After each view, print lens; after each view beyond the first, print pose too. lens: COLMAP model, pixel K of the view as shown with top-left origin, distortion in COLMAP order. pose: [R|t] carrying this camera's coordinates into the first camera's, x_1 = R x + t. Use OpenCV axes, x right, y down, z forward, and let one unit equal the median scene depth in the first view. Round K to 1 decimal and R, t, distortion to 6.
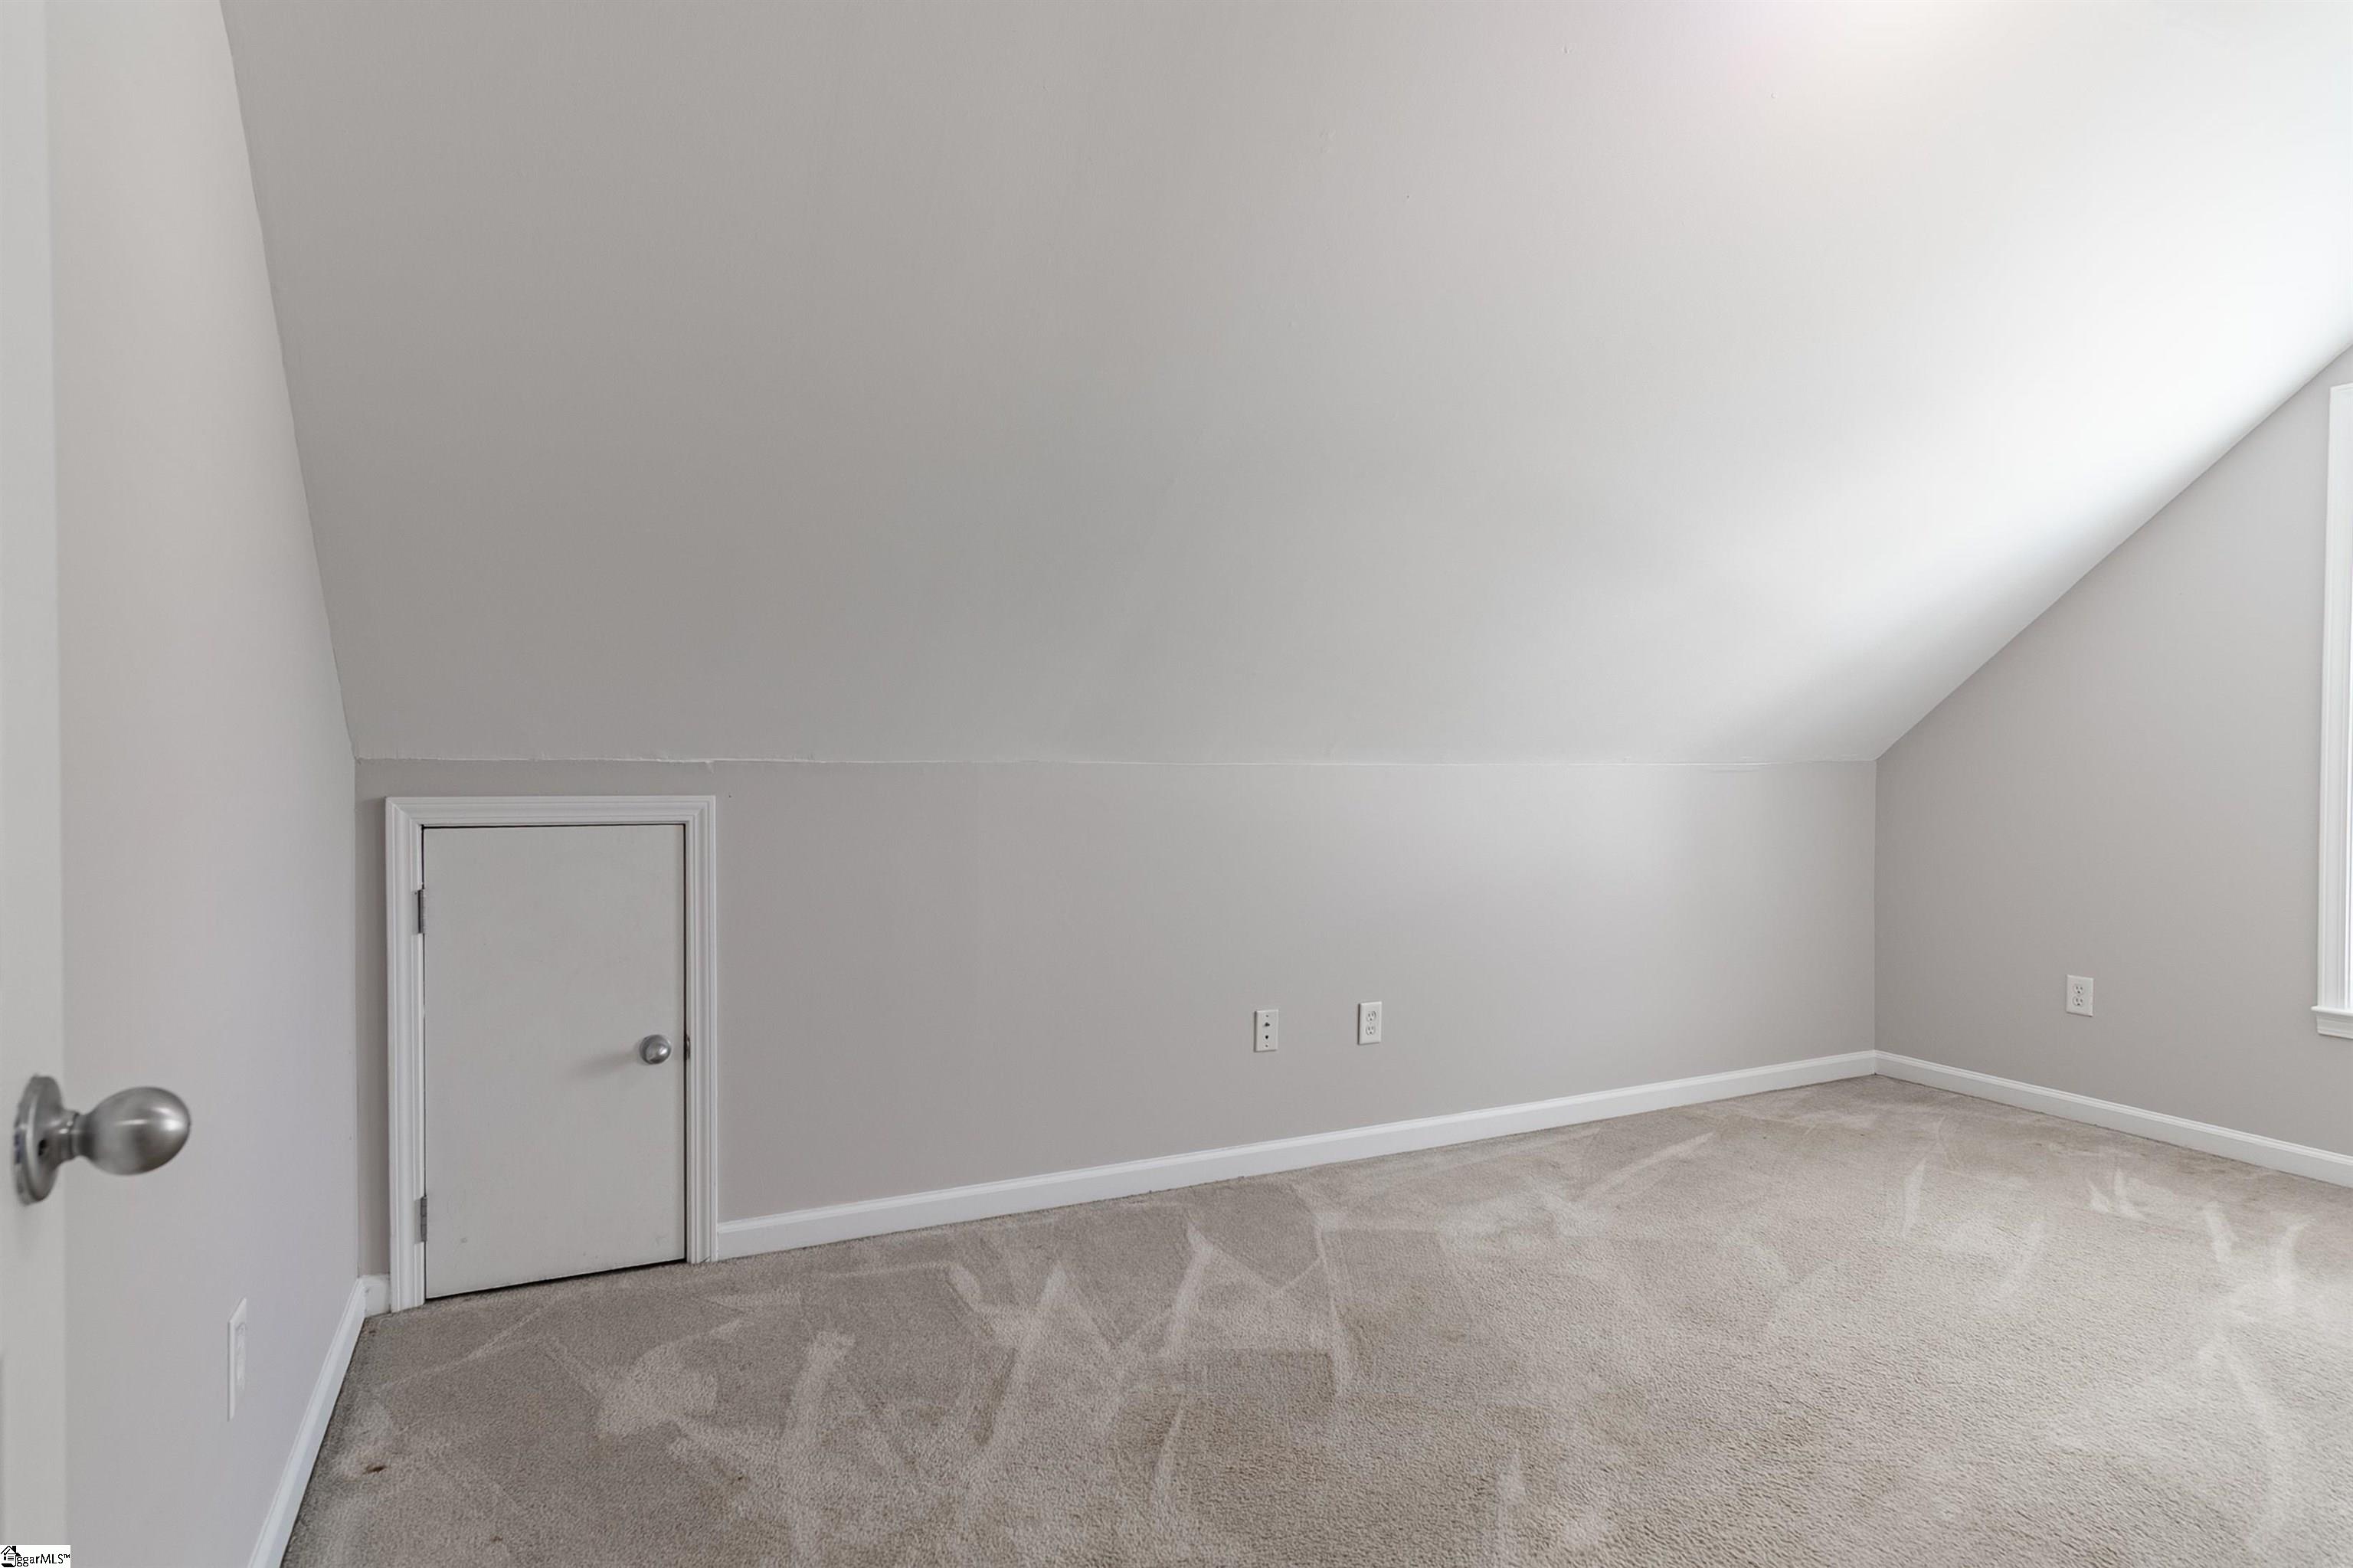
lens RADIAL K [[1235.0, 0, 1194.6], [0, 1235.0, 769.8], [0, 0, 1]] dist [-0.009131, 0.012505]
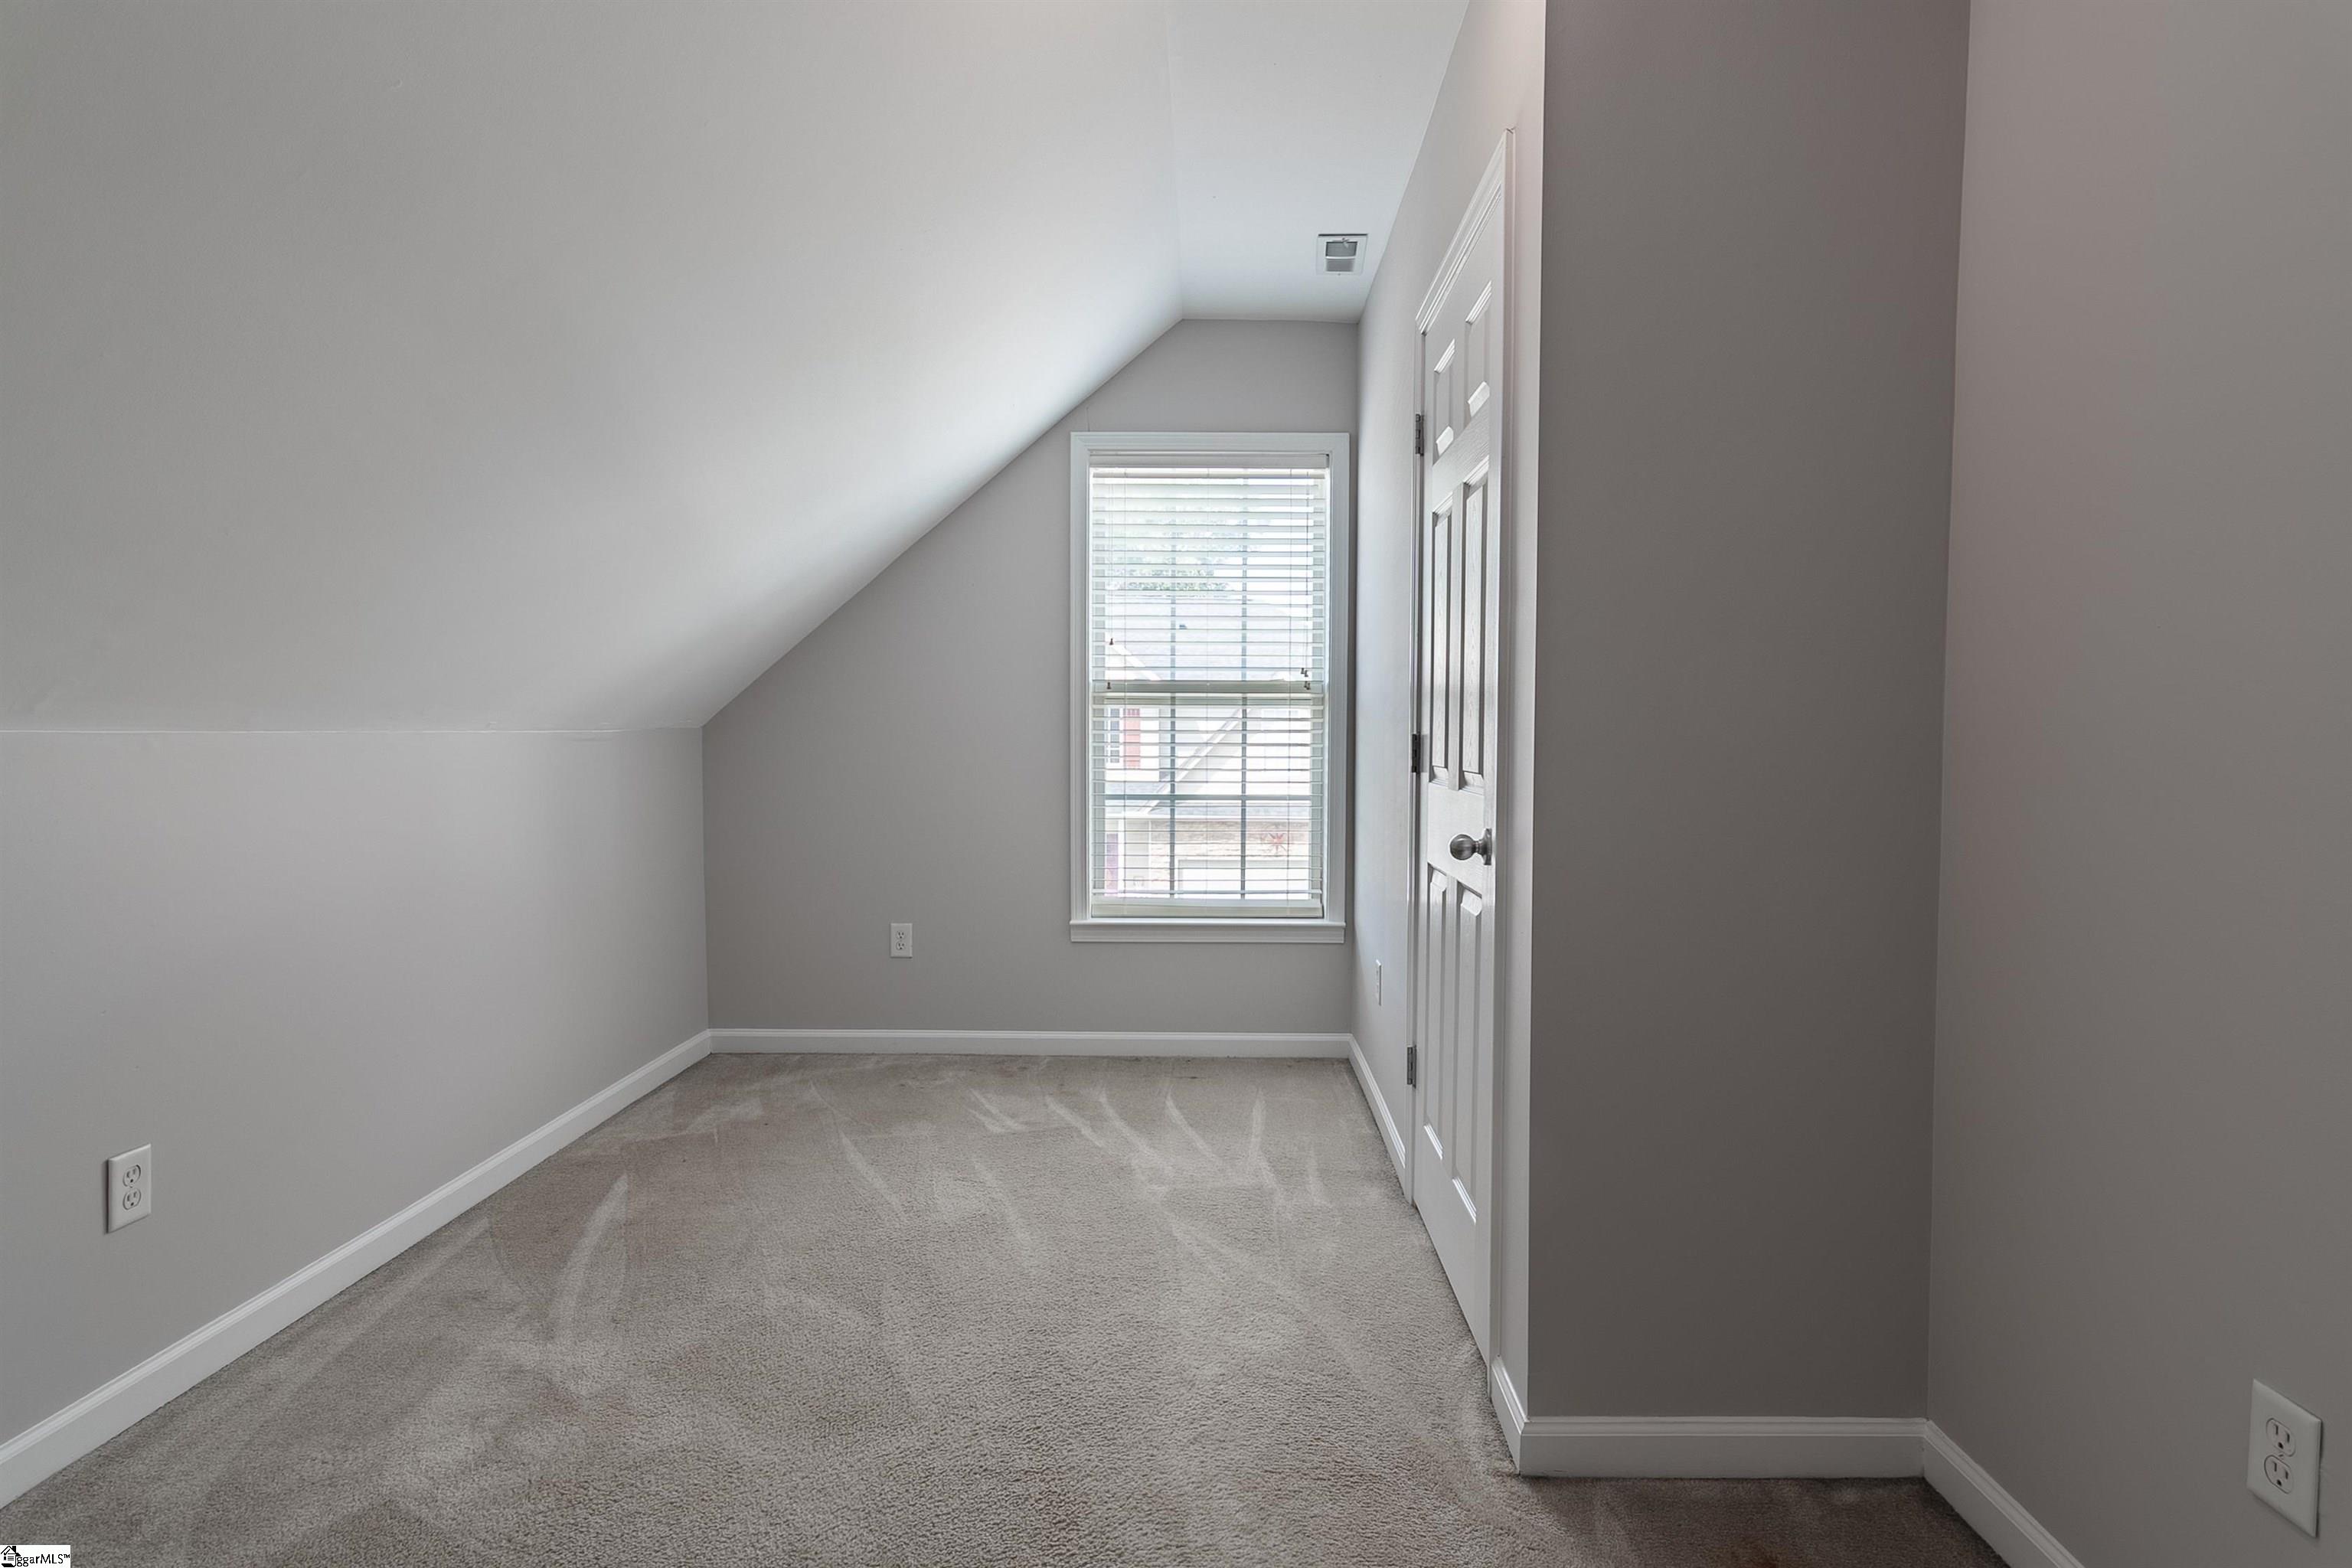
lens RADIAL K [[1182.5, 0, 1180.1], [0, 1182.5, 779.9], [0, 0, 1]] dist [0.001371, 0.002539]
pose [[0.474233, -0.037487, 0.879601, -0.101707], [0.006067, 0.999208, 0.039314, -0.000757], [-0.880379, -0.013308, 0.474085, 0.318009]]
